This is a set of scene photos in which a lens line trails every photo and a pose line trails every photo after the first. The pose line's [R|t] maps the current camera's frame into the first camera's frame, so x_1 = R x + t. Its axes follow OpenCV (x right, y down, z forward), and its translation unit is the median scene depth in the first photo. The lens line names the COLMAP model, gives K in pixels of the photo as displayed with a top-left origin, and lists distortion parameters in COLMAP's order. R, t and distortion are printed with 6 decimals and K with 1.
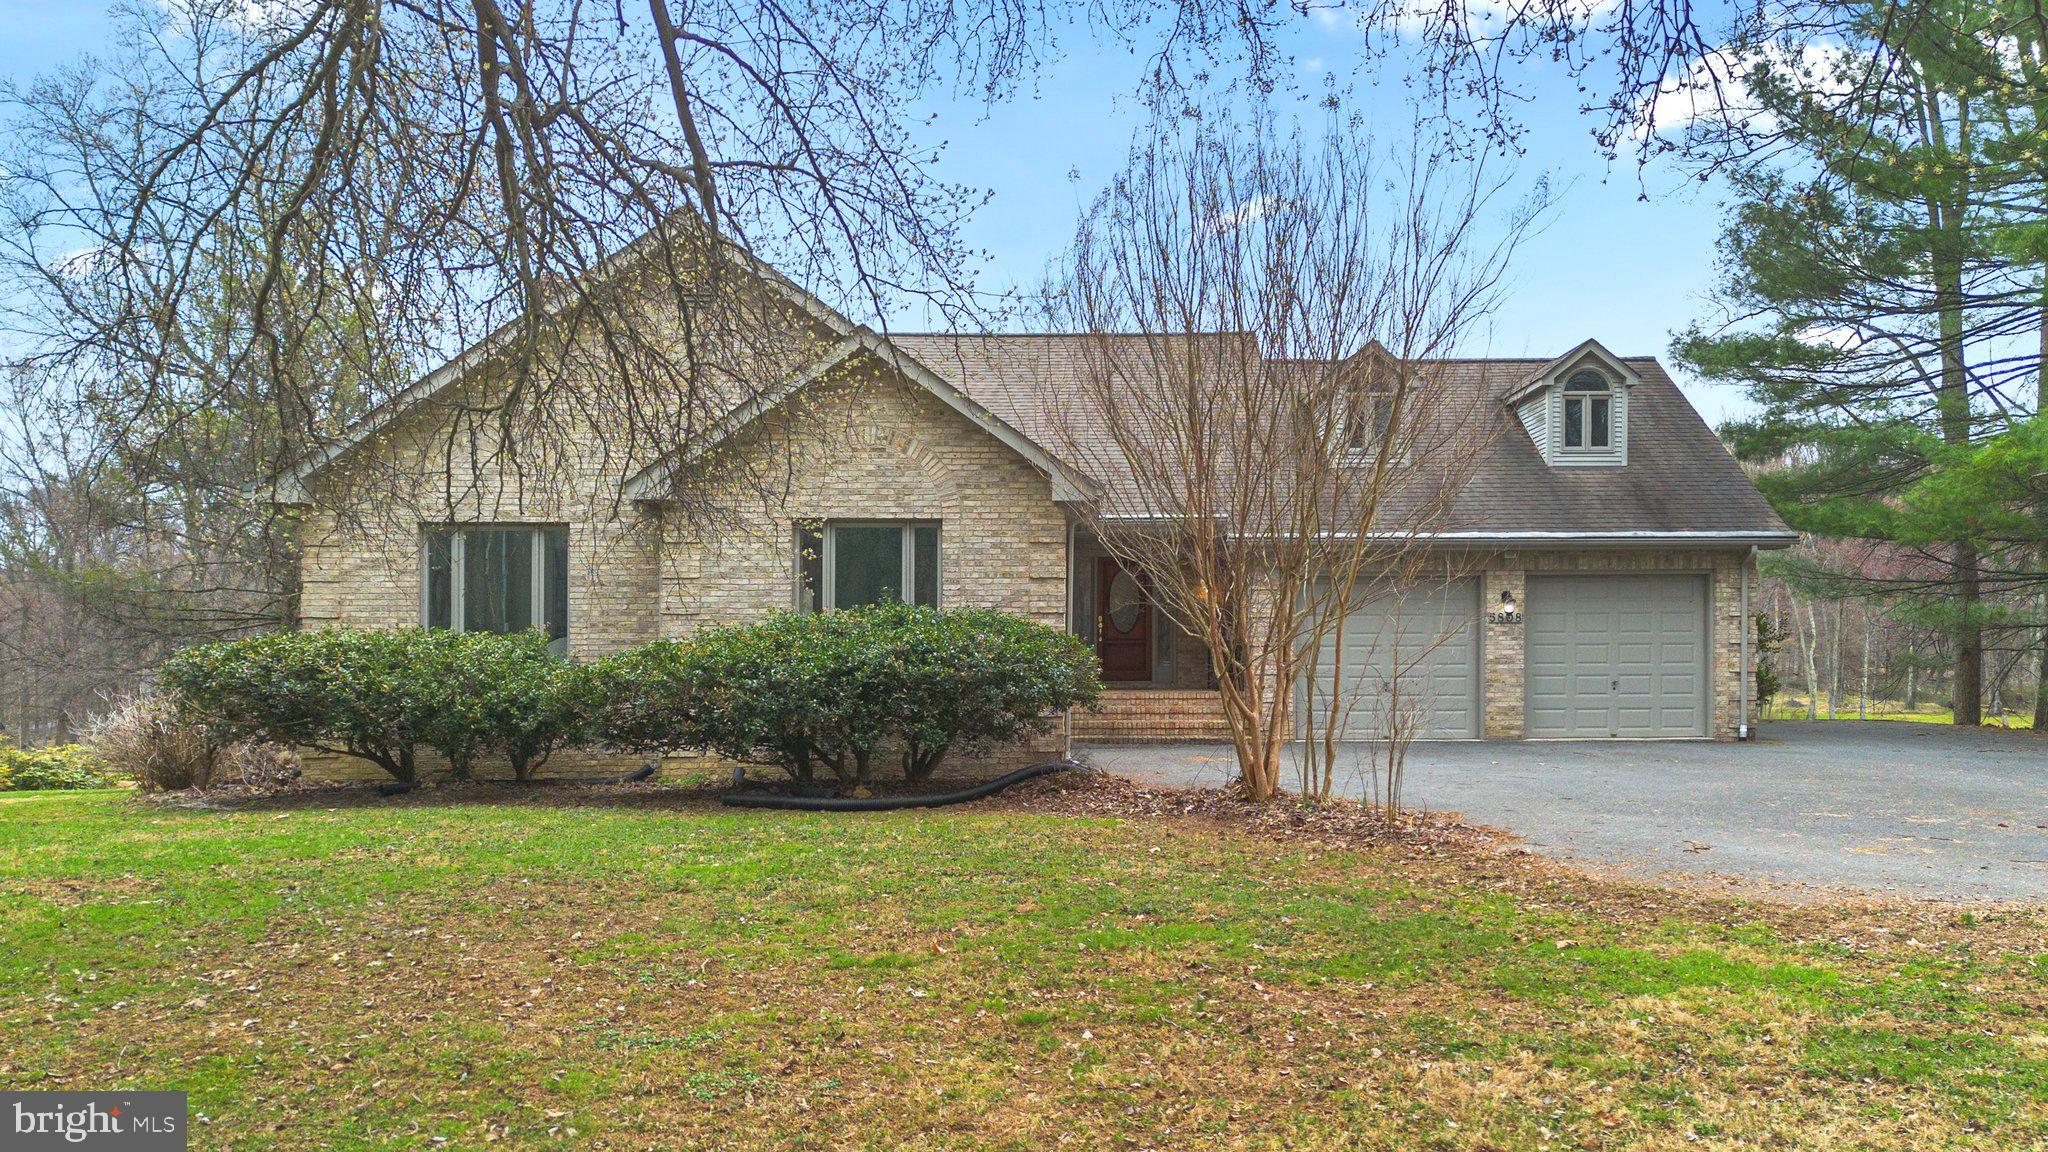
lens RADIAL K [[1412.4, 0, 1023.4], [0, 1412.4, 700.9], [0, 0, 1]] dist [0.074947, -0.086557]
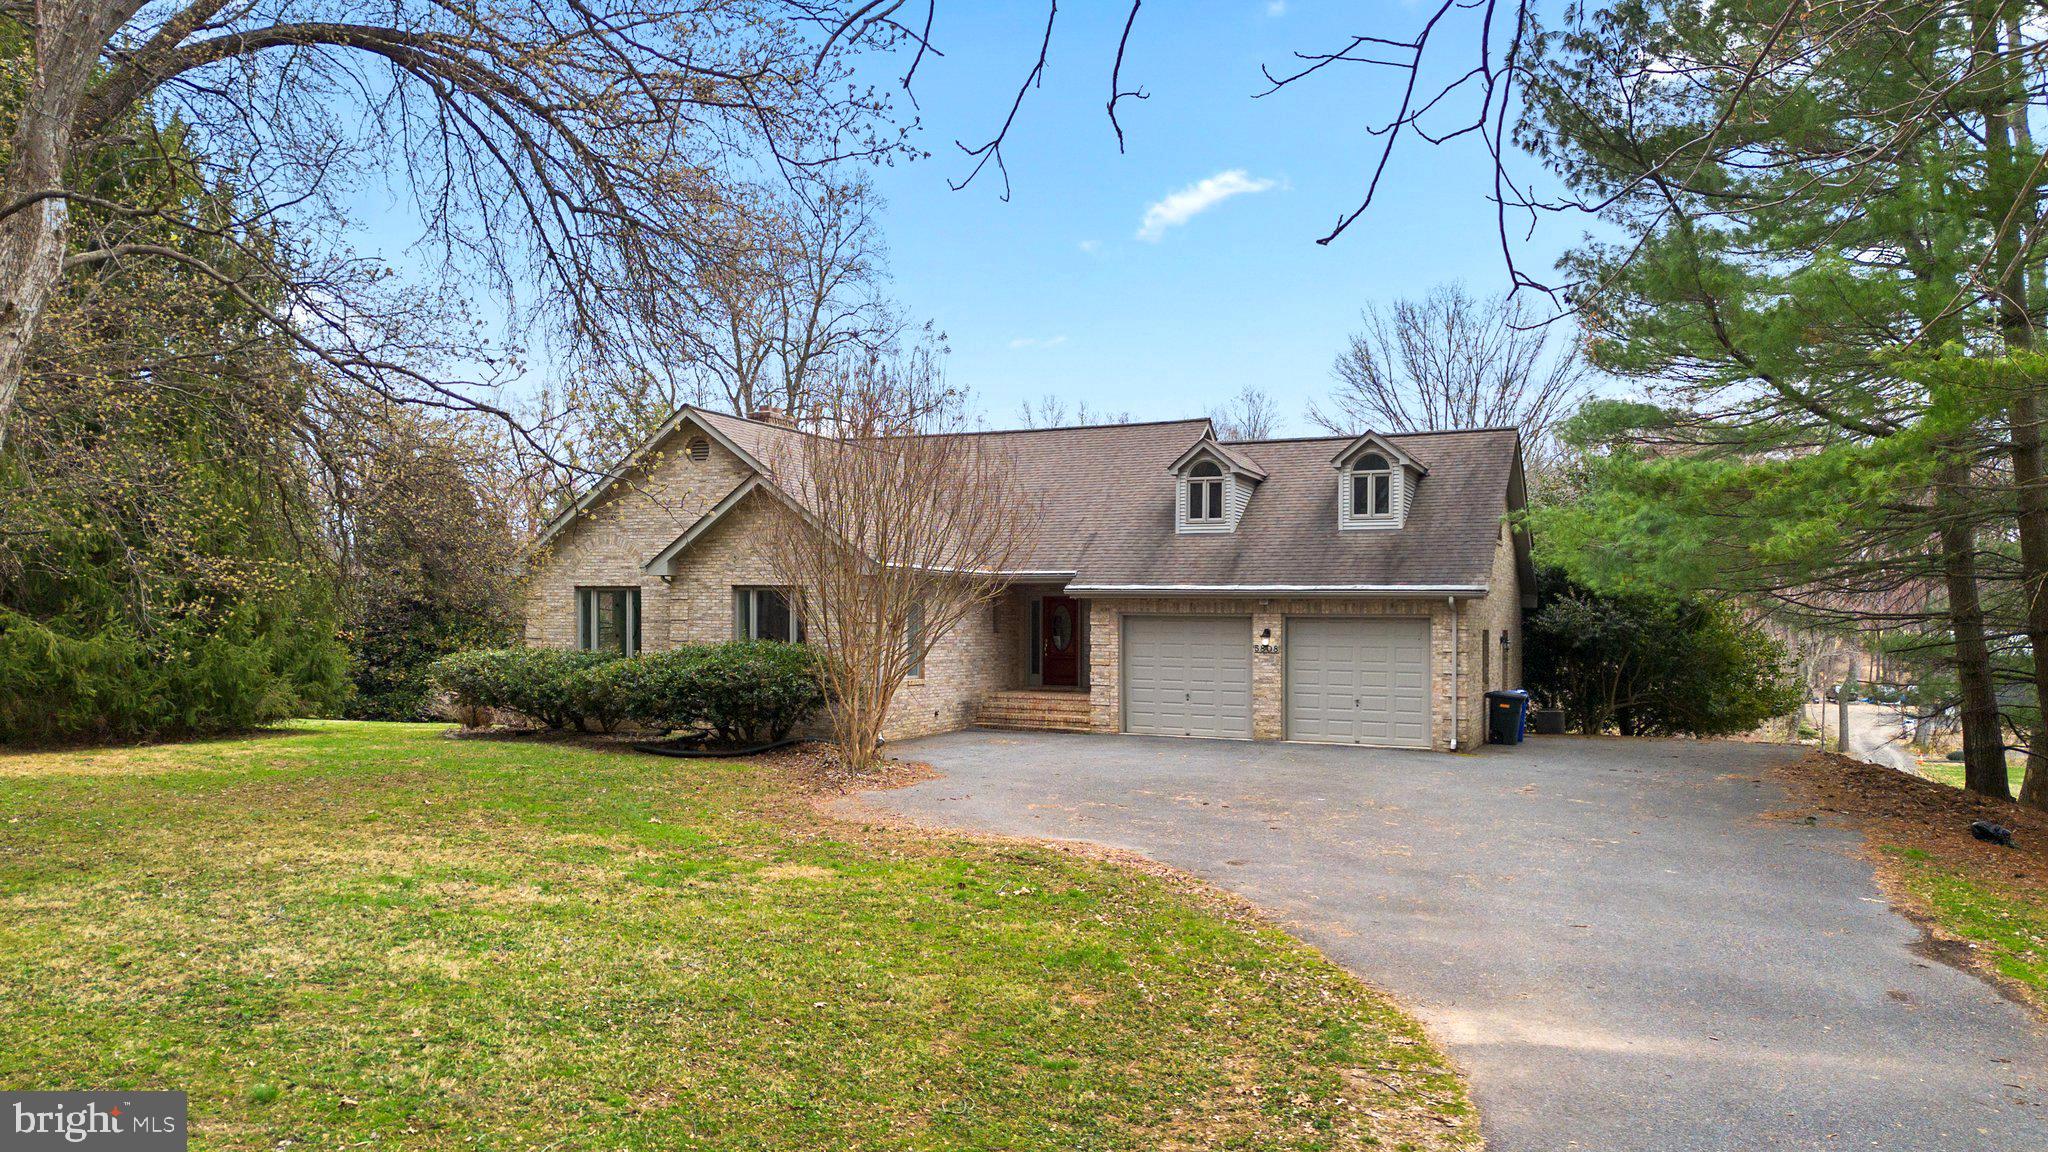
lens RADIAL K [[1412.4, 0, 1023.4], [0, 1412.4, 700.9], [0, 0, 1]] dist [0.074947, -0.086557]
pose [[0.893105, 0.040487, -0.448022, 0.729514], [-0.031662, 0.999129, 0.027172, -0.038621], [0.448732, -0.010082, 0.893610, -0.281827]]
